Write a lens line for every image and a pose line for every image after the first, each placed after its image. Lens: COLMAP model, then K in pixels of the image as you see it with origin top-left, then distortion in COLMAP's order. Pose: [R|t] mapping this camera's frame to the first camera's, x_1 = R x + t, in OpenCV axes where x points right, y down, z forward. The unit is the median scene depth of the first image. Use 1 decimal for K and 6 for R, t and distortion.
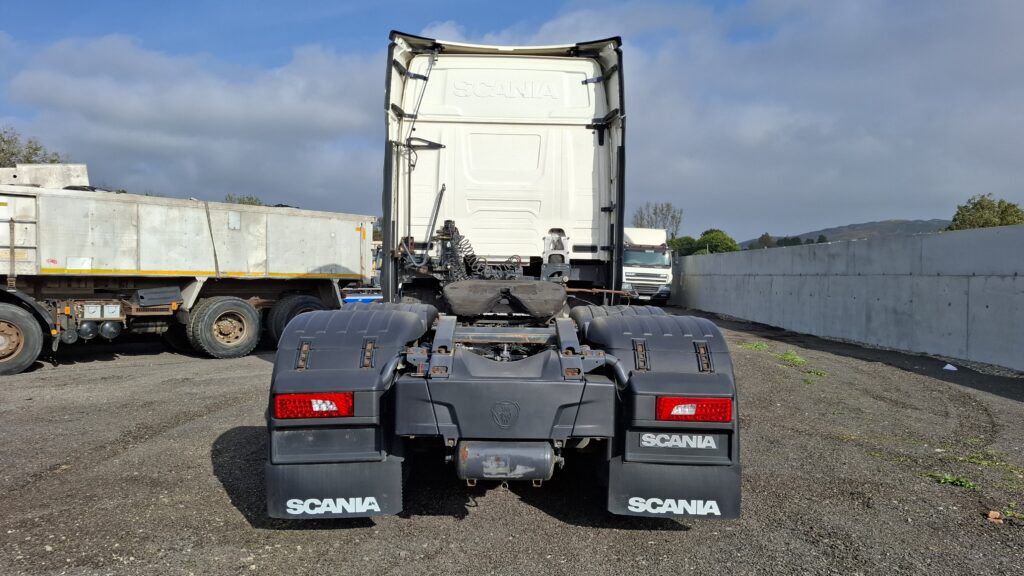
lens RADIAL K [[703.1, 0, 521.6], [0, 703.1, 286.6], [0, 0, 1]] dist [0.070229, -0.062603]
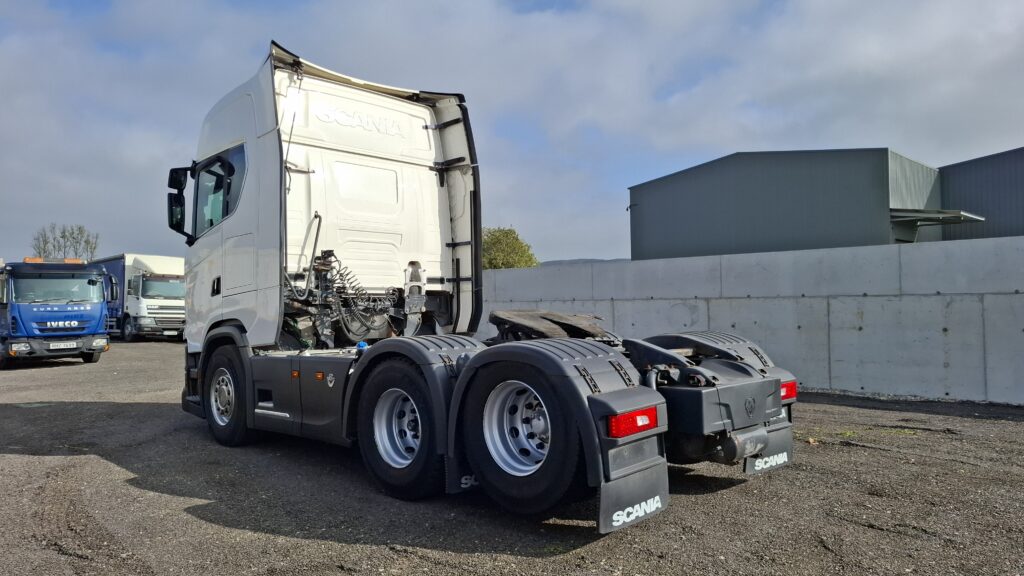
lens RADIAL K [[703.1, 0, 500.9], [0, 703.1, 279.2], [0, 0, 1]] dist [0.070229, -0.062603]
pose [[0.722016, 0.003970, 0.691865, -0.412483], [0.032588, 0.998679, -0.039739, -0.007032], [-0.691109, 0.051239, 0.720932, 0.109355]]
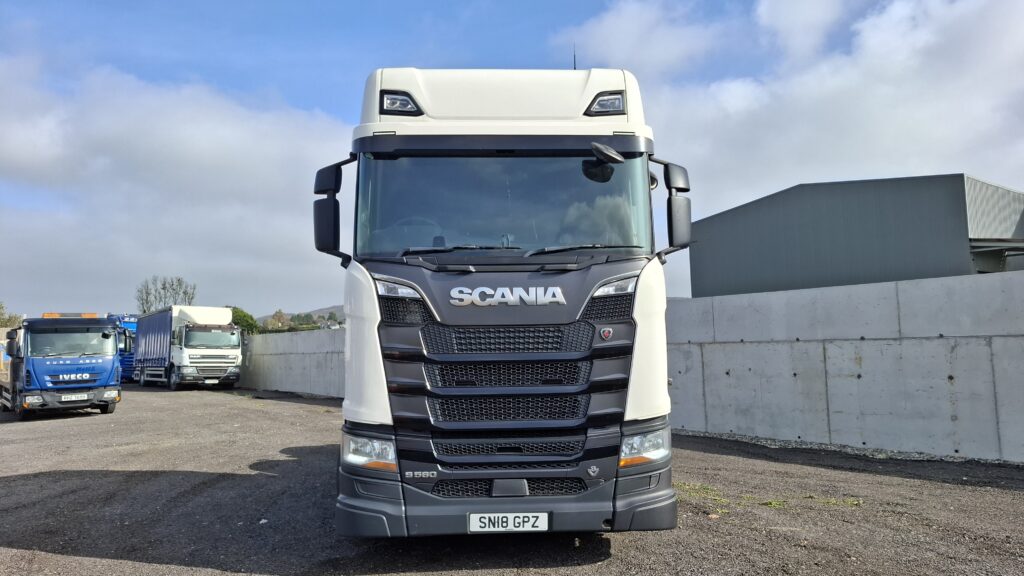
lens RADIAL K [[703.1, 0, 500.0], [0, 703.1, 288.1], [0, 0, 1]] dist [0.070229, -0.062603]
pose [[0.798942, 0.018040, 0.601137, -0.240137], [0.045560, 0.994862, -0.090408, -0.011631], [-0.599680, 0.099619, 0.794015, 0.020804]]
